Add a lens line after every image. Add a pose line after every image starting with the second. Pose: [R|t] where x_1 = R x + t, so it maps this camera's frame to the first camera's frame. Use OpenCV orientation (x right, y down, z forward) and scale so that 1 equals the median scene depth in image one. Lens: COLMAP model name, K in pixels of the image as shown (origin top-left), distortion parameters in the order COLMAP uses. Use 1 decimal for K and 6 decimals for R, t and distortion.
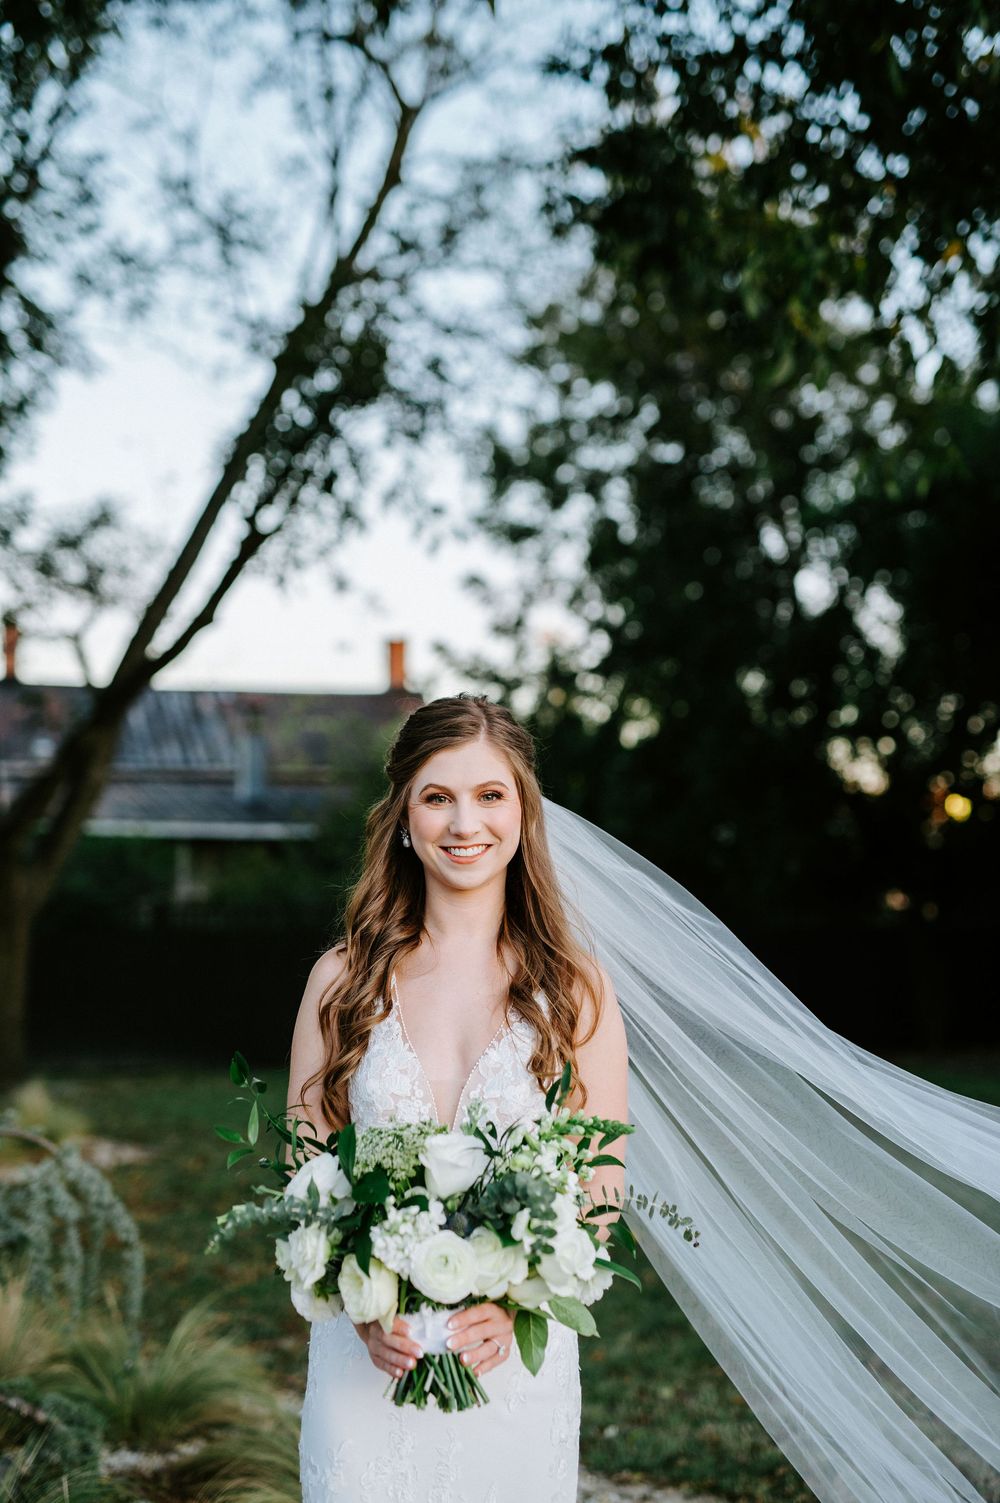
lens RADIAL K [[2084.5, 0, 500.0], [0, 2084.5, 751.5], [0, 0, 1]] dist [-0.012709, -0.032733]
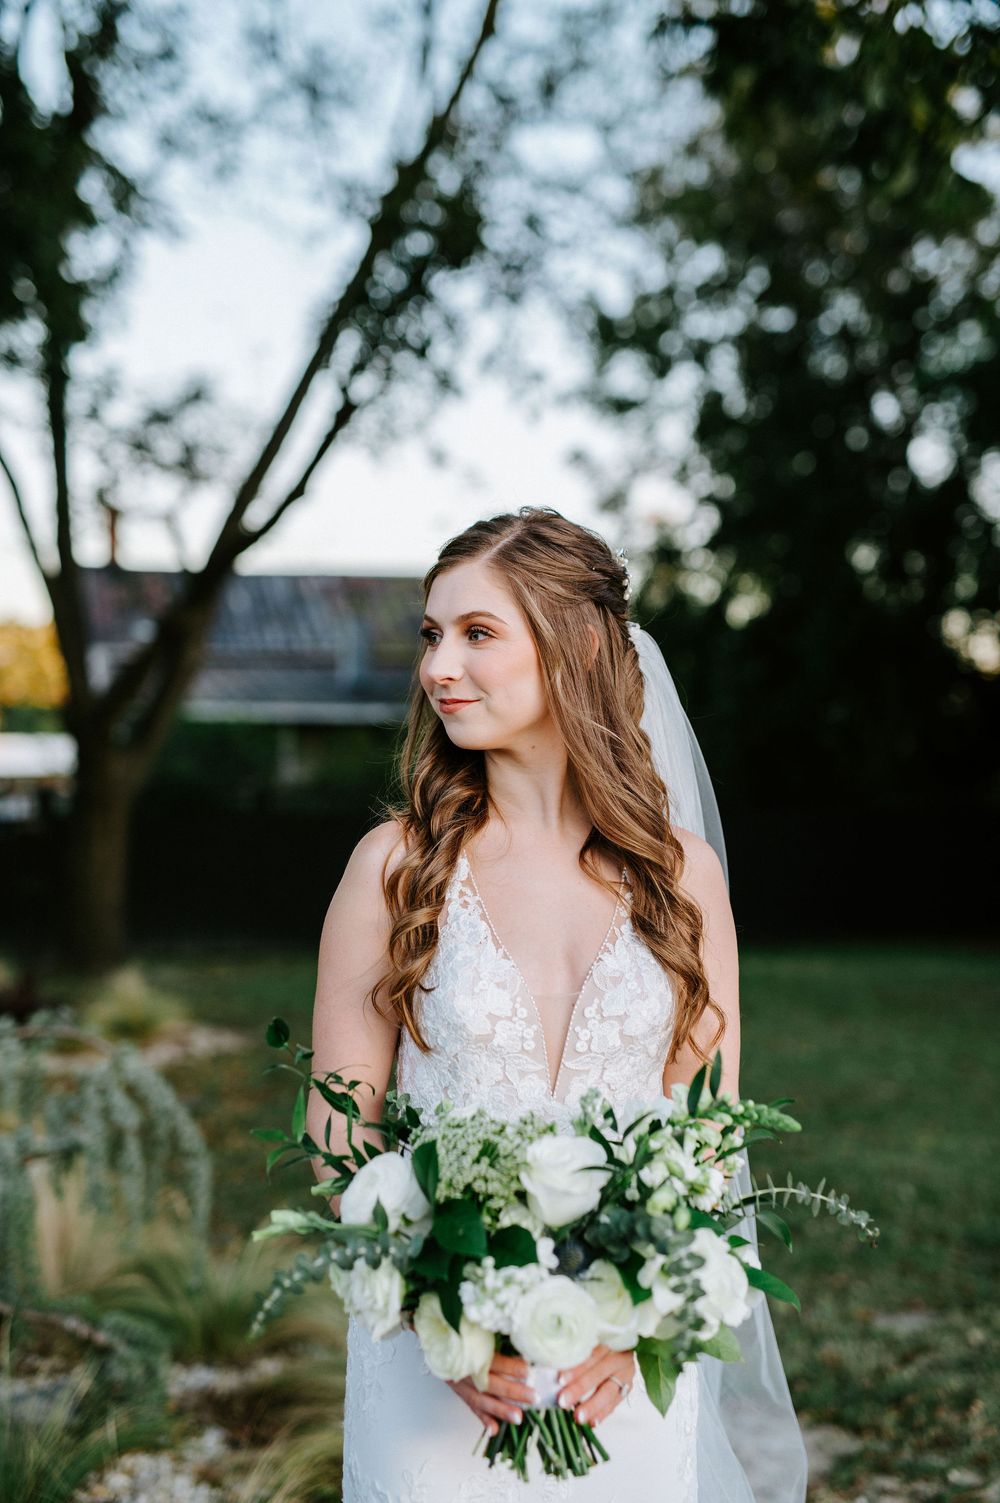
lens RADIAL K [[2084.5, 0, 500.0], [0, 2084.5, 751.5], [0, 0, 1]] dist [-0.012709, -0.032733]
pose [[0.998799, -0.003170, -0.048889, -0.001247], [0.006012, 0.998293, 0.058097, -0.000723], [0.048622, -0.058321, 0.997113, 0.034599]]
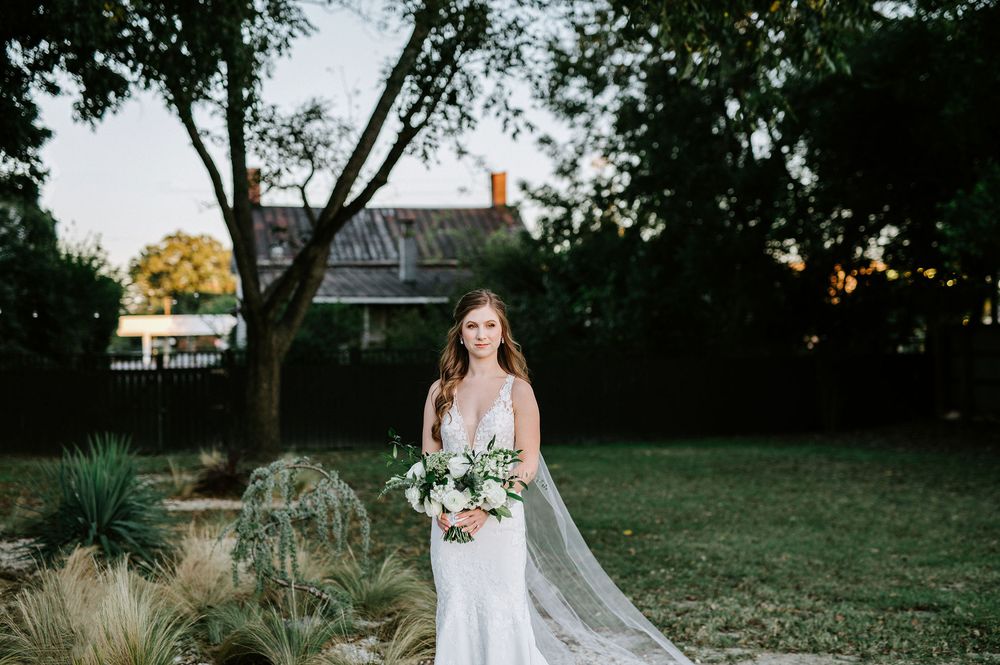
lens RADIAL K [[1386.9, 0, 500.0], [0, 1386.9, 332.5], [0, 0, 1]] dist [-0.012709, -0.032733]
pose [[0.998622, -0.011408, -0.051220, 0.009761], [0.014824, 0.997655, 0.066813, -0.012021], [0.050337, -0.067480, 0.996450, -0.104221]]
